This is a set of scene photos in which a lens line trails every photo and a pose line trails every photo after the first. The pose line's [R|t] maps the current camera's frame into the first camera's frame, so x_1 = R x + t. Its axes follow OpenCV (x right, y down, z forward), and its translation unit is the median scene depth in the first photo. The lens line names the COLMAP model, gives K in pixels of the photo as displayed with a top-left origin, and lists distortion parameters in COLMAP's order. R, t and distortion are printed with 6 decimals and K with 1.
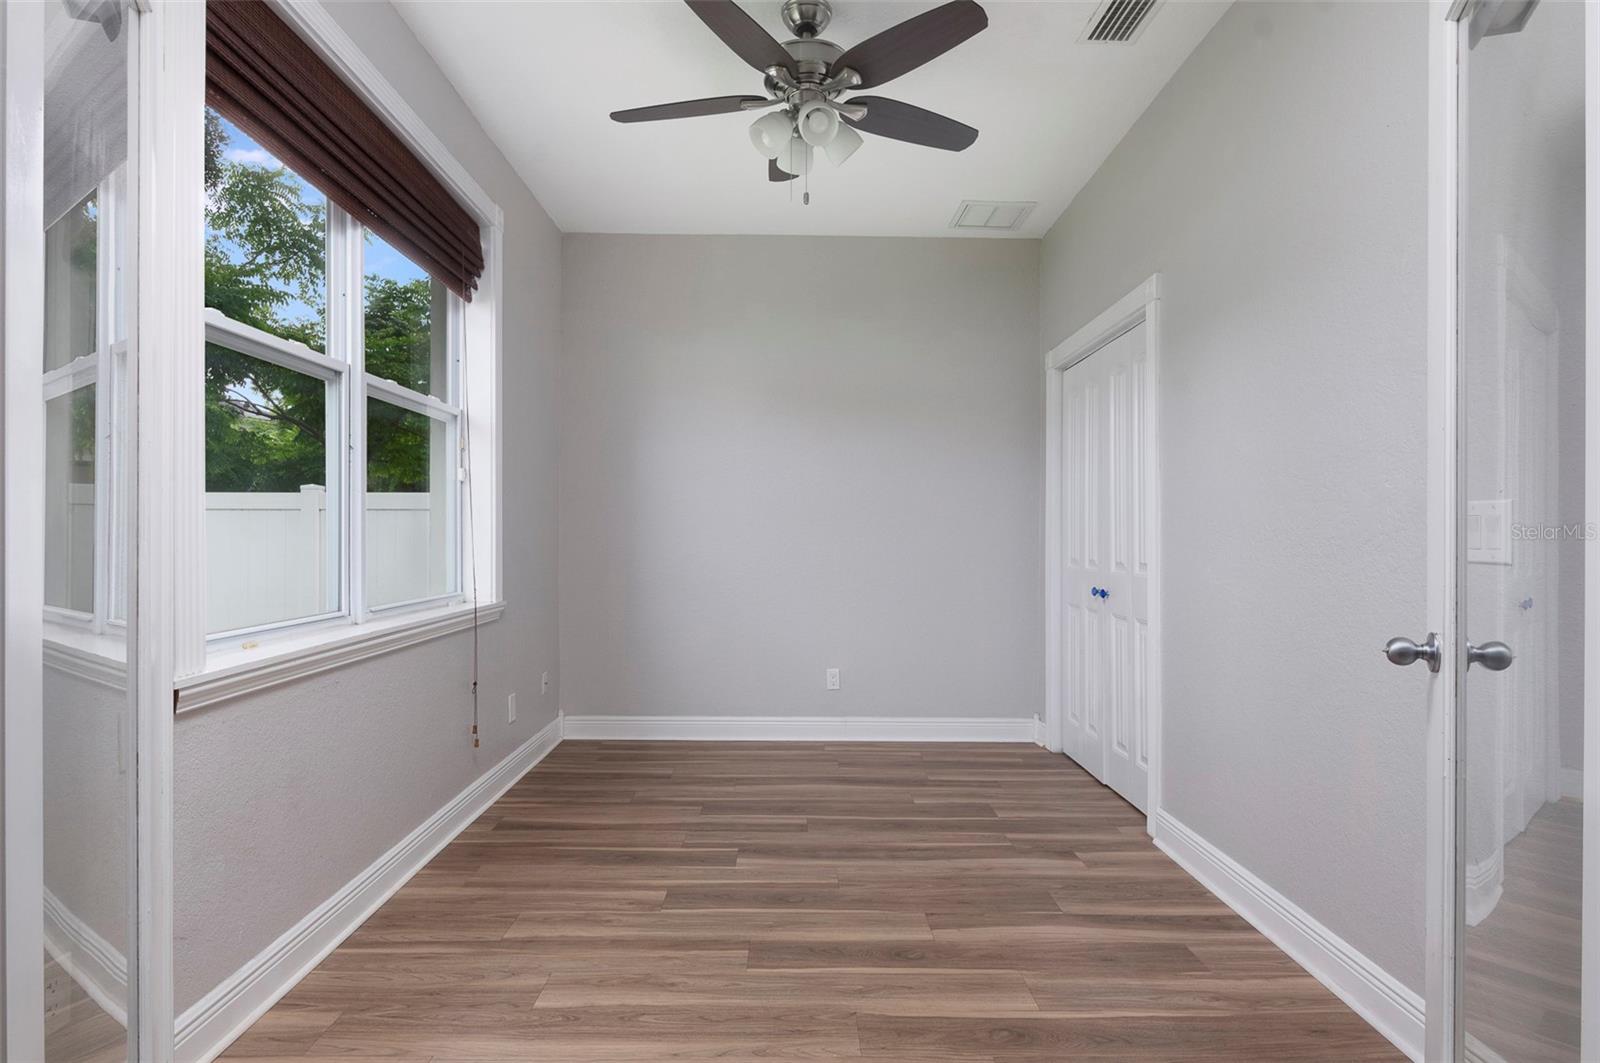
lens RADIAL K [[891.5, 0, 803.4], [0, 891.5, 537.1], [0, 0, 1]] dist [-0.006707, -0.004534]
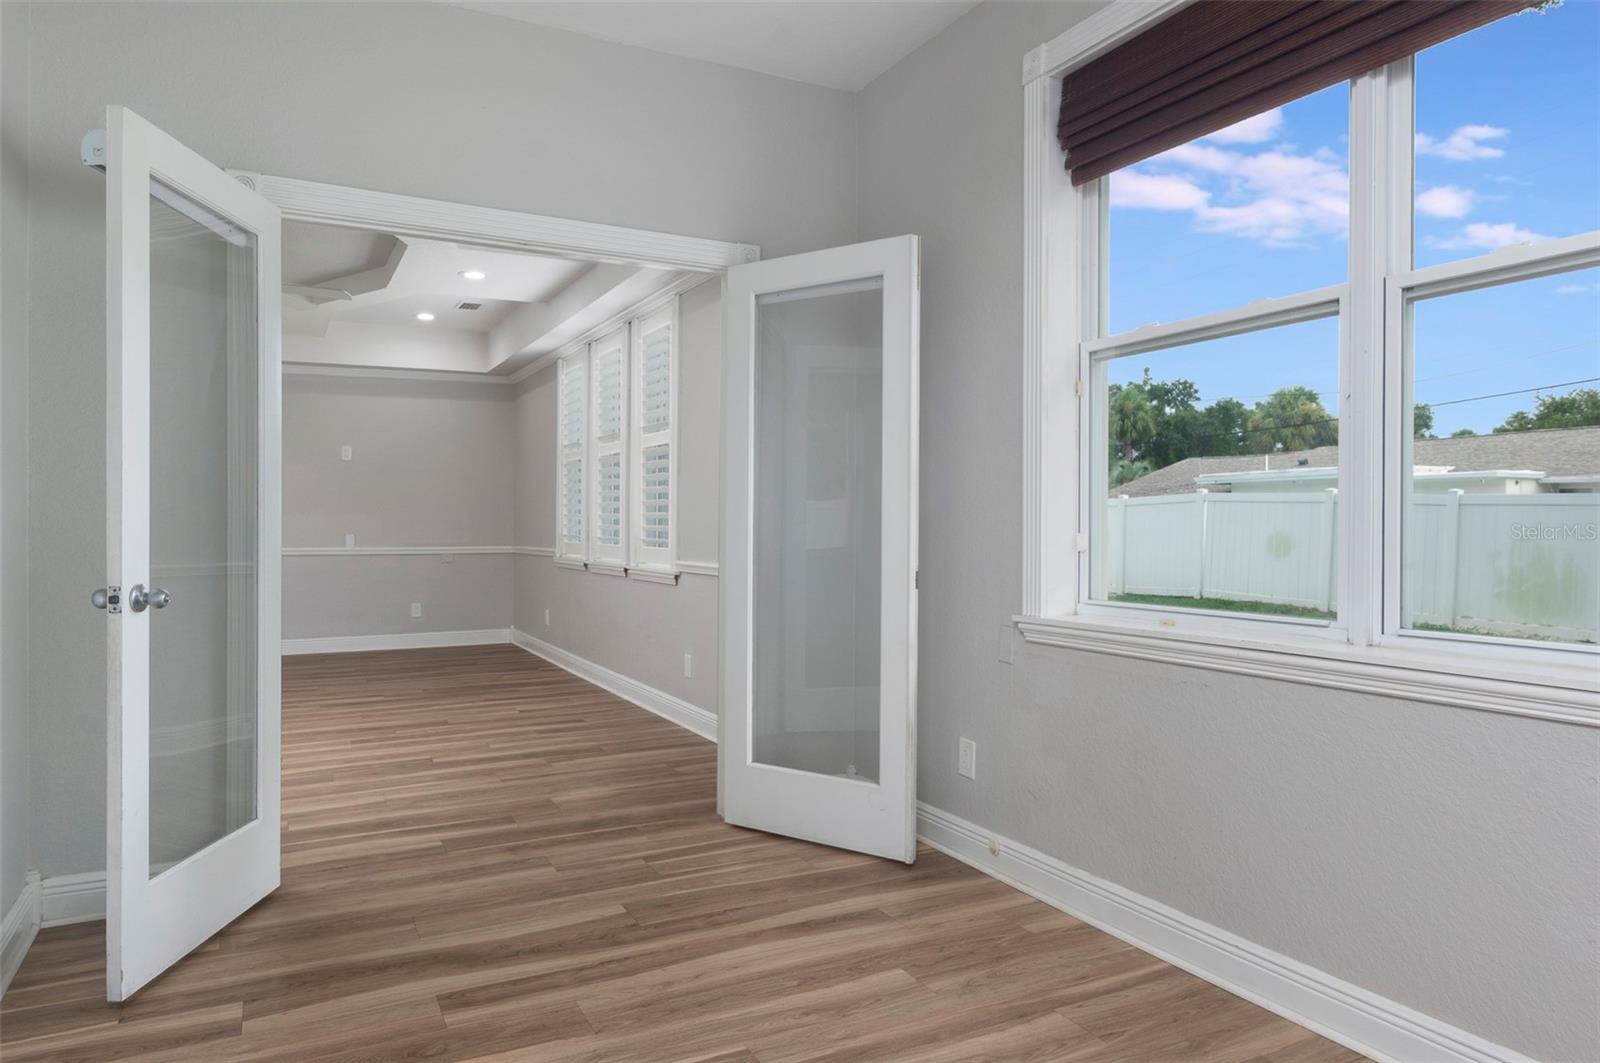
lens RADIAL K [[1060.8, 0, 804.2], [0, 1060.8, 525.5], [0, 0, 1]] dist [-0.007509, -0.001873]
pose [[-0.899990, -0.005438, -0.435877, 0.327069], [-0.006429, 0.999979, 0.000800, 0.007052], [0.435863, 0.003522, -0.900006, 1.969271]]
